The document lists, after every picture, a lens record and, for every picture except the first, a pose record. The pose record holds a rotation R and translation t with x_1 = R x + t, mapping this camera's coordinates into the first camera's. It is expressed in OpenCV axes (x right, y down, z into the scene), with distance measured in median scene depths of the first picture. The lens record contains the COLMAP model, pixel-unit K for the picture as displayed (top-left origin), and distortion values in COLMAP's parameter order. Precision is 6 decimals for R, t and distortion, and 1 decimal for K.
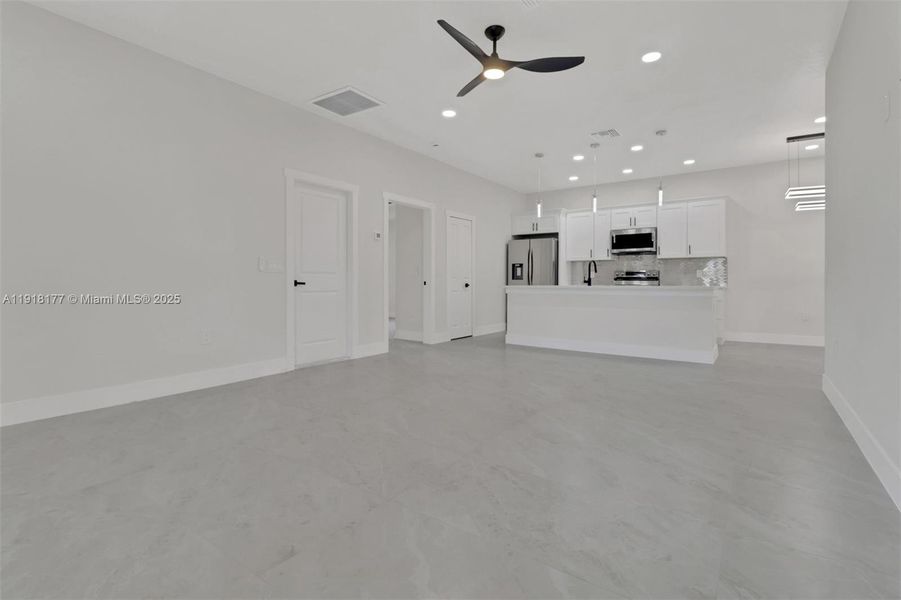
lens RADIAL K [[429.3, 0, 454.6], [0, 429.3, 295.6], [0, 0, 1]] dist [0.014259, -0.002957]
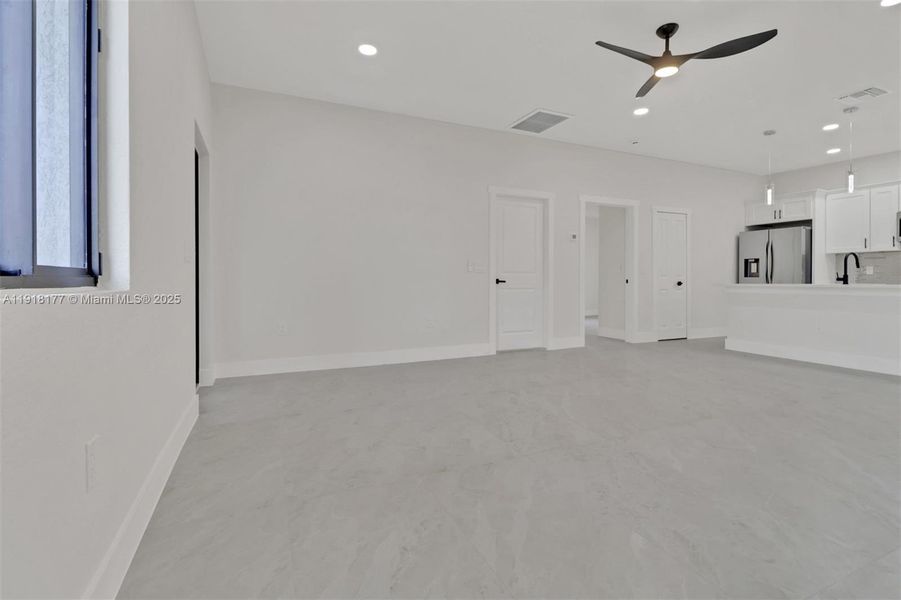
lens RADIAL K [[429.3, 0, 464.5], [0, 429.3, 296.3], [0, 0, 1]] dist [0.014259, -0.002957]
pose [[0.869763, 0.018100, -0.493137, 0.096101], [-0.014639, 0.999834, 0.010879, 0.000520], [0.493252, -0.002243, 0.869883, -0.053651]]
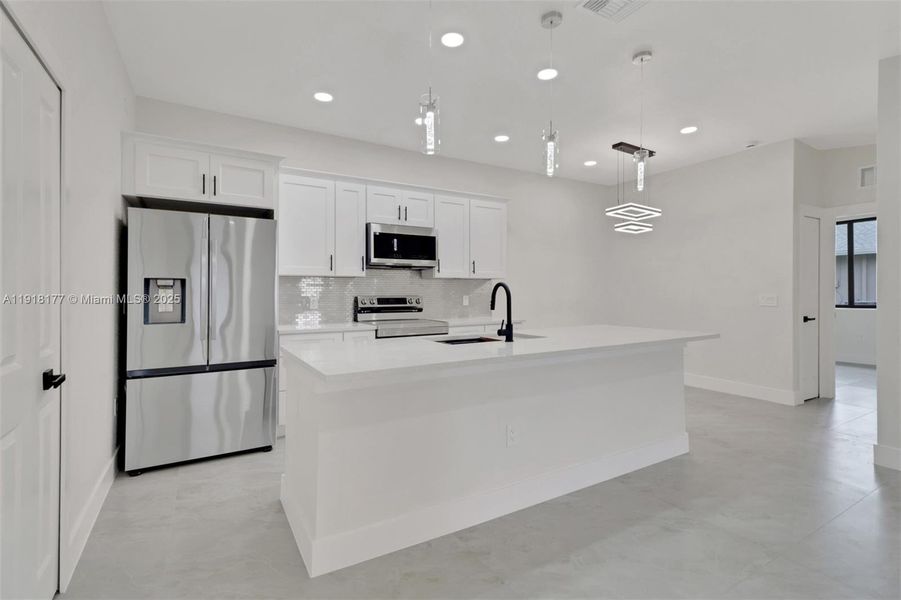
lens RADIAL K [[429.3, 0, 457.2], [0, 429.3, 288.0], [0, 0, 1]] dist [0.014259, -0.002957]
pose [[0.395506, 0.005201, 0.918449, -0.107892], [0.031913, 0.999302, -0.019401, -0.068041], [-0.917909, 0.036984, 0.395064, 0.842014]]
